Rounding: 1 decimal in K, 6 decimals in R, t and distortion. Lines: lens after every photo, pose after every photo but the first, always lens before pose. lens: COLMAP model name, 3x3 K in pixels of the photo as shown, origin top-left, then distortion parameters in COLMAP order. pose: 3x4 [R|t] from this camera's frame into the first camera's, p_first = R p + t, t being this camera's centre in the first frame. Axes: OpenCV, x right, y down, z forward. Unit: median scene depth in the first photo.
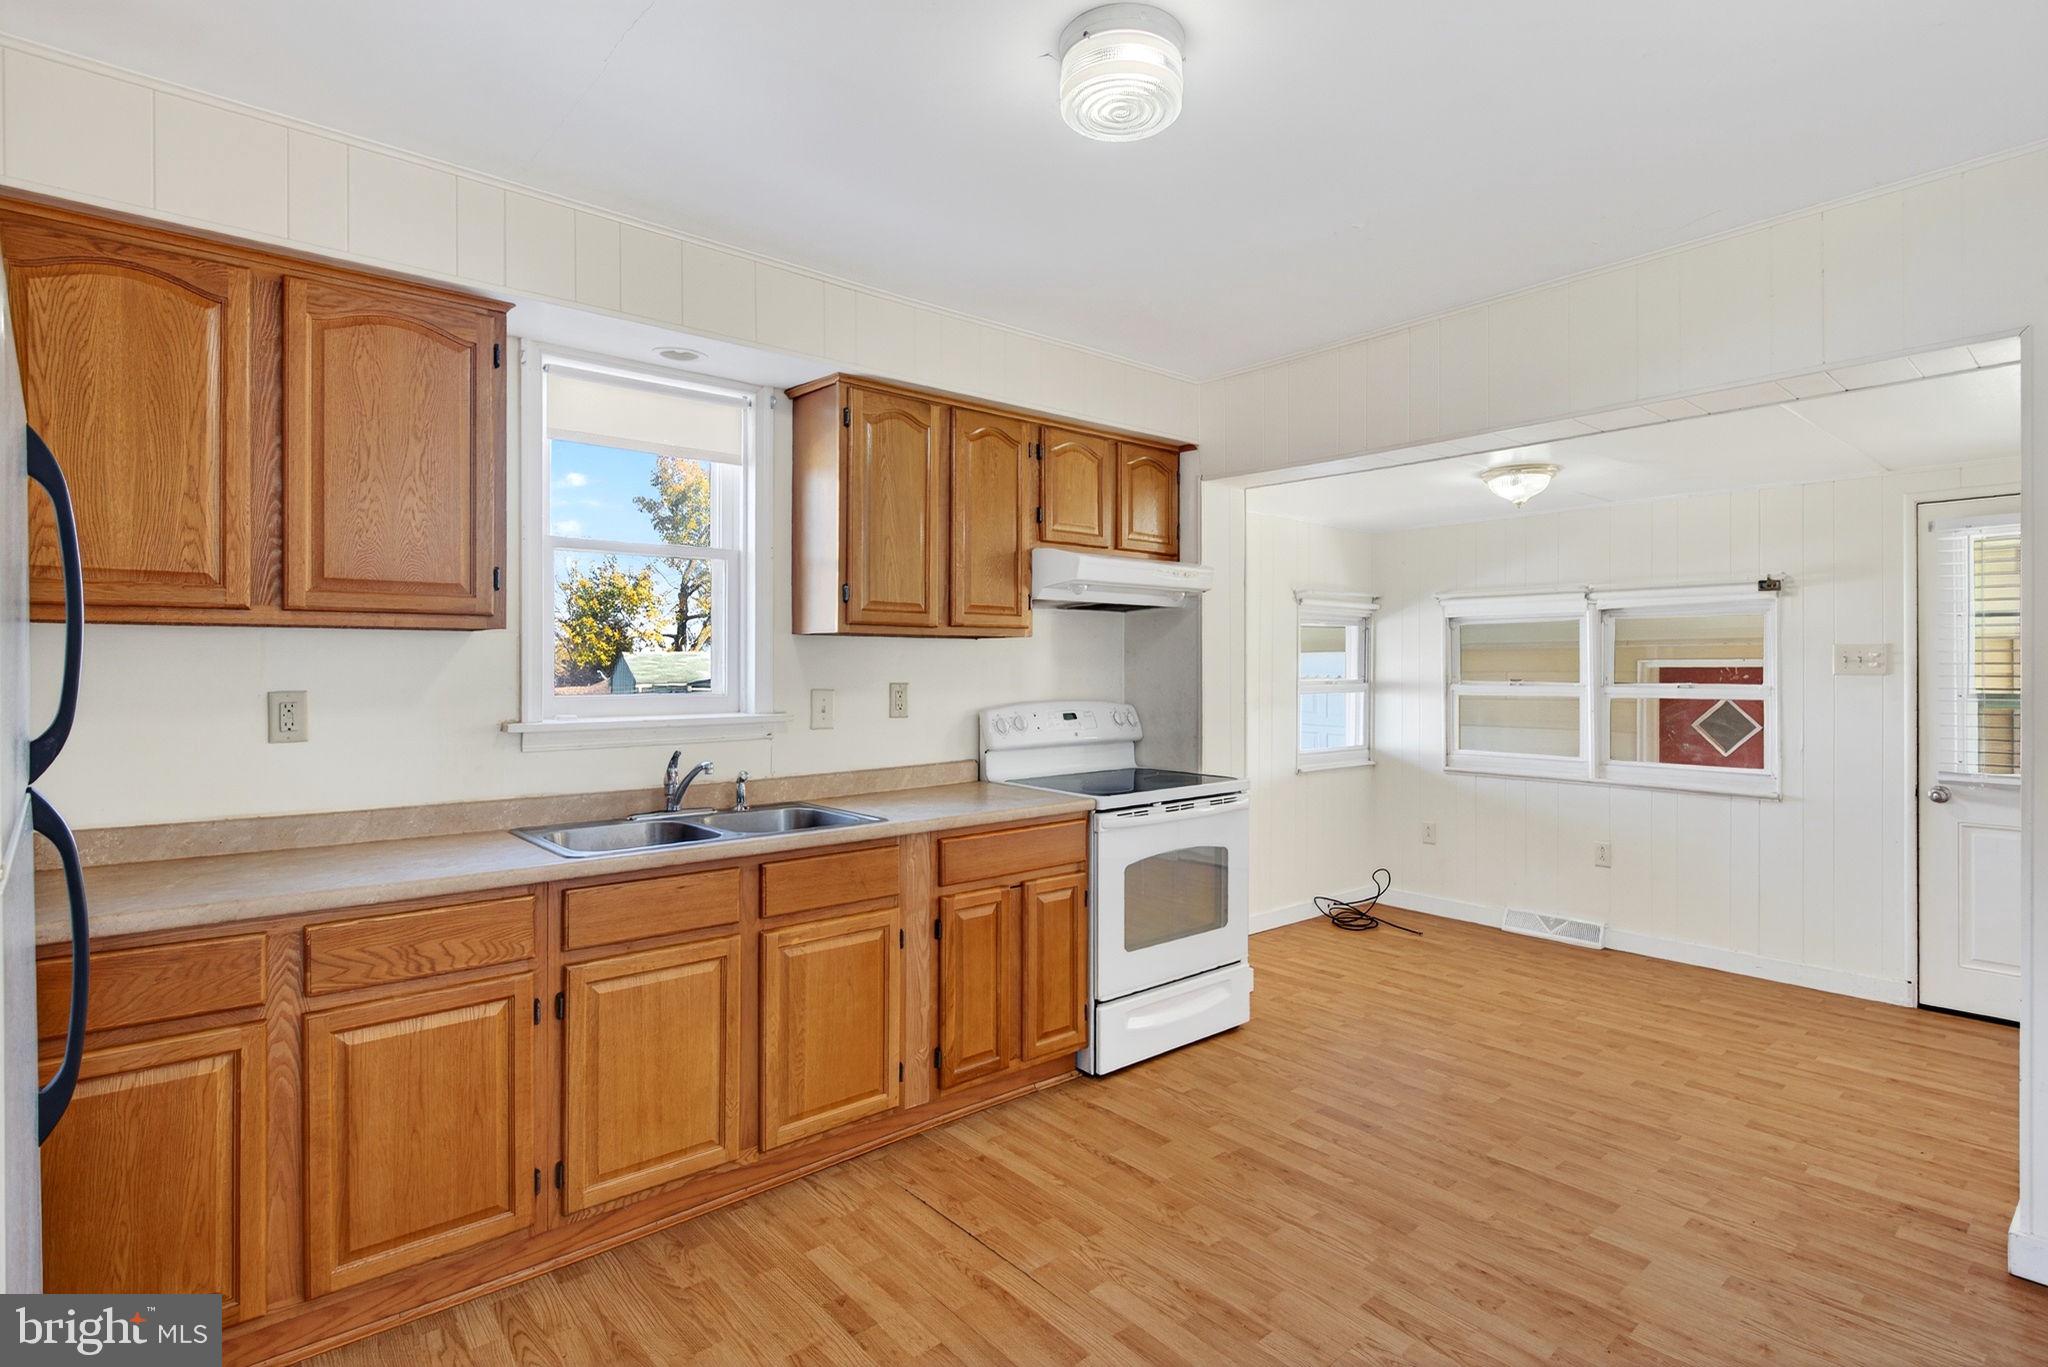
lens RADIAL K [[996.7, 0, 1036.0], [0, 996.7, 669.8], [0, 0, 1]] dist [0.000911, -0.005478]
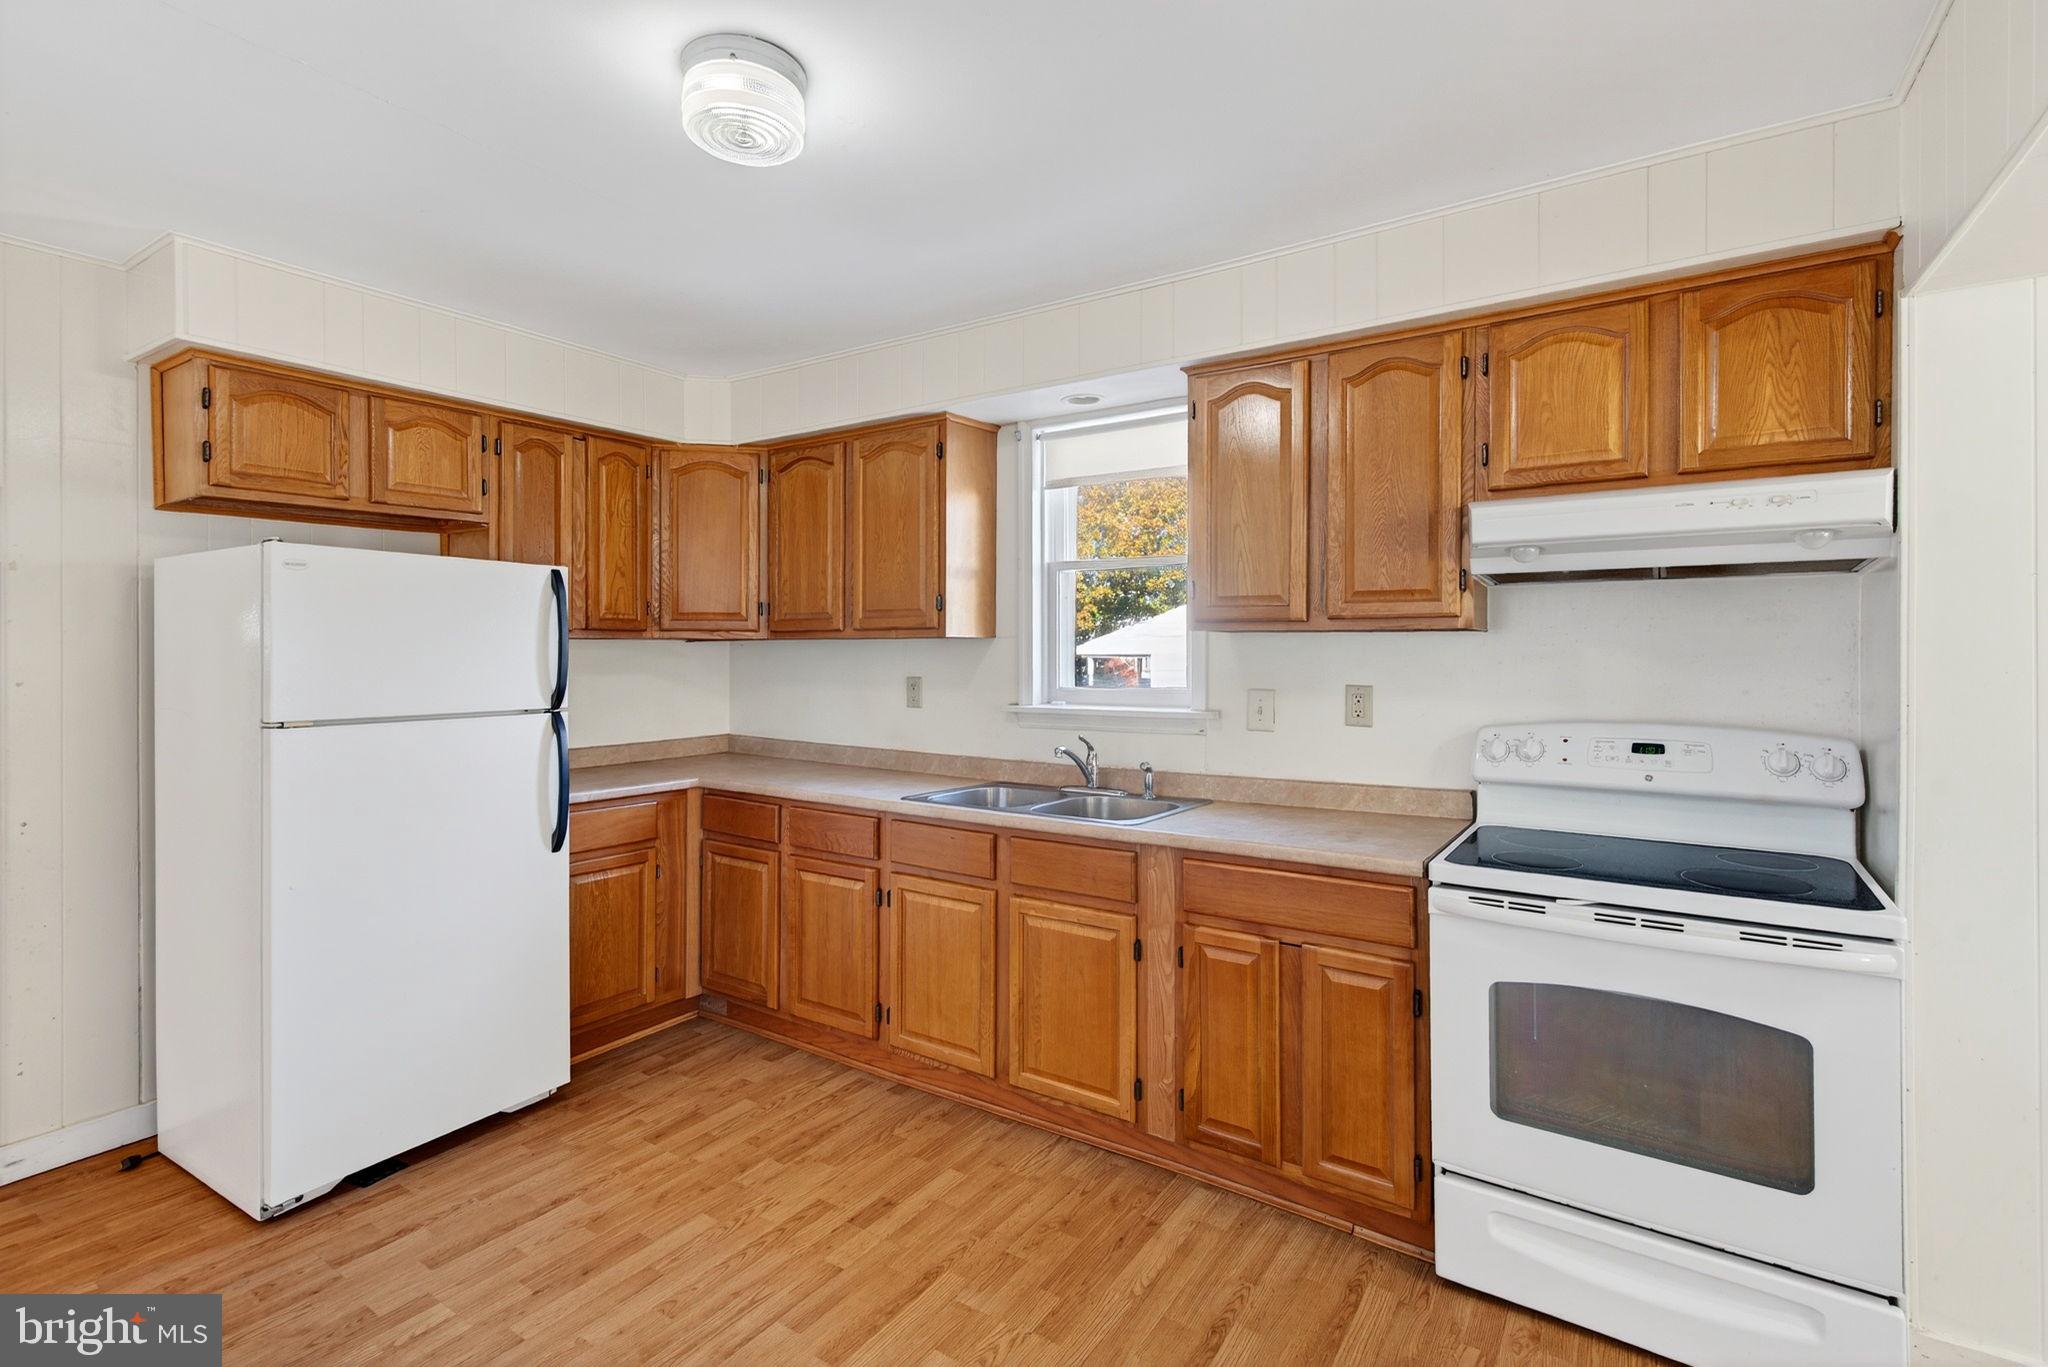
lens RADIAL K [[941.8, 0, 1028.2], [0, 941.8, 657.7], [0, 0, 1]] dist [0.011472, 0.000080]
pose [[0.269330, 0.004261, -0.963038, 0.678335], [-0.005729, 0.999980, 0.002822, -0.013535], [0.963031, 0.004757, 0.269349, 0.623985]]
